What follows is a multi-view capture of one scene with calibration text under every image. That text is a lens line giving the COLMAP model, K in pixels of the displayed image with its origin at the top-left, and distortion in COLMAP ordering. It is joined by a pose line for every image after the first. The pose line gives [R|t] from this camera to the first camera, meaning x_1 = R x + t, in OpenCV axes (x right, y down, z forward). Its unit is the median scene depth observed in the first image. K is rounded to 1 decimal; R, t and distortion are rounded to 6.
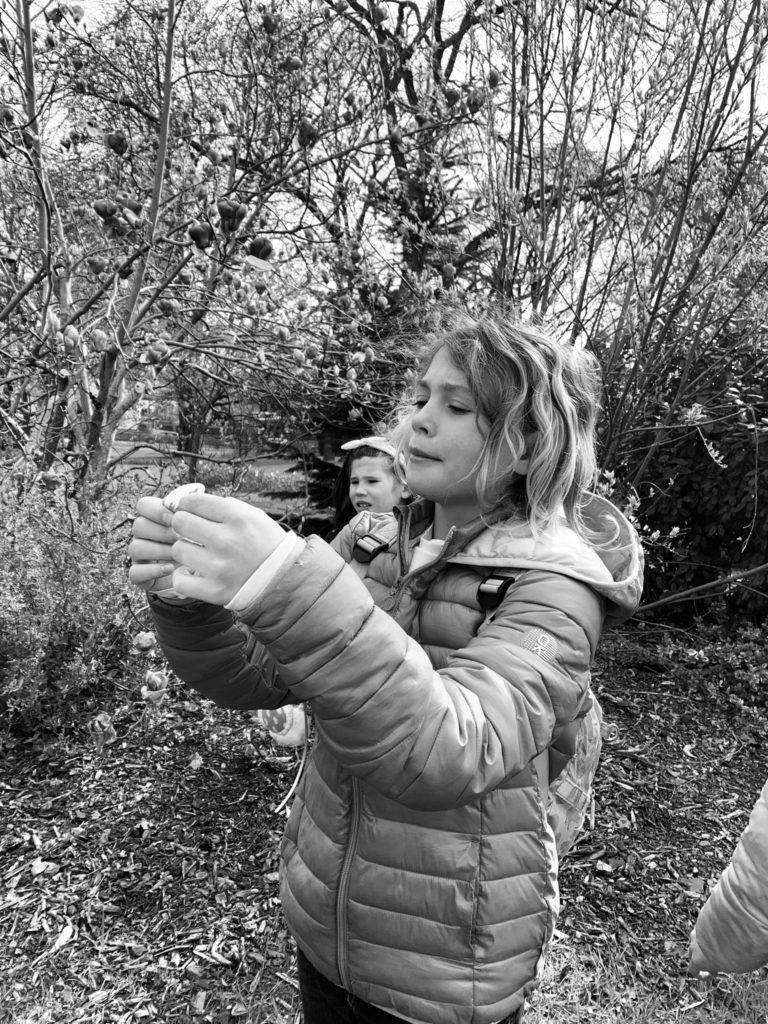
lens RADIAL K [[807.4, 0, 404.2], [0, 807.4, 504.6], [0, 0, 1]] dist [0.013091, -0.009376]
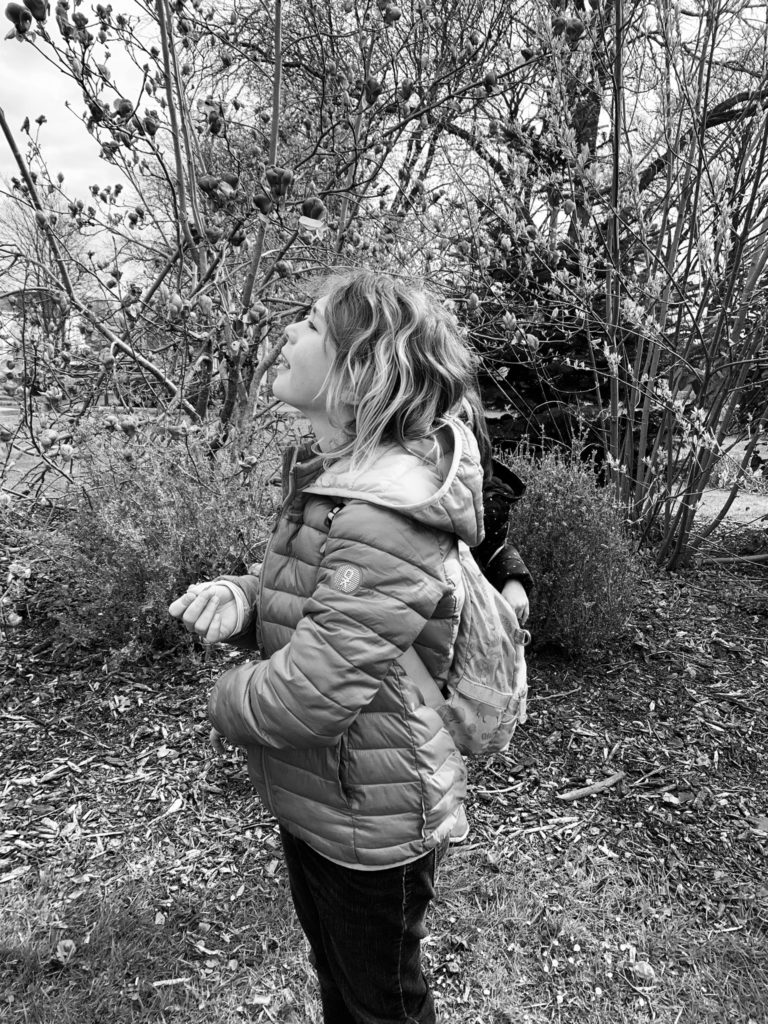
lens RADIAL K [[807.4, 0, 386.7], [0, 807.4, 519.2], [0, 0, 1]] dist [0.013091, -0.009376]
pose [[0.966748, 0.003410, -0.255708, 0.149319], [0.017010, 0.996839, 0.077602, 0.010659], [0.255164, -0.079371, 0.963634, -0.041818]]
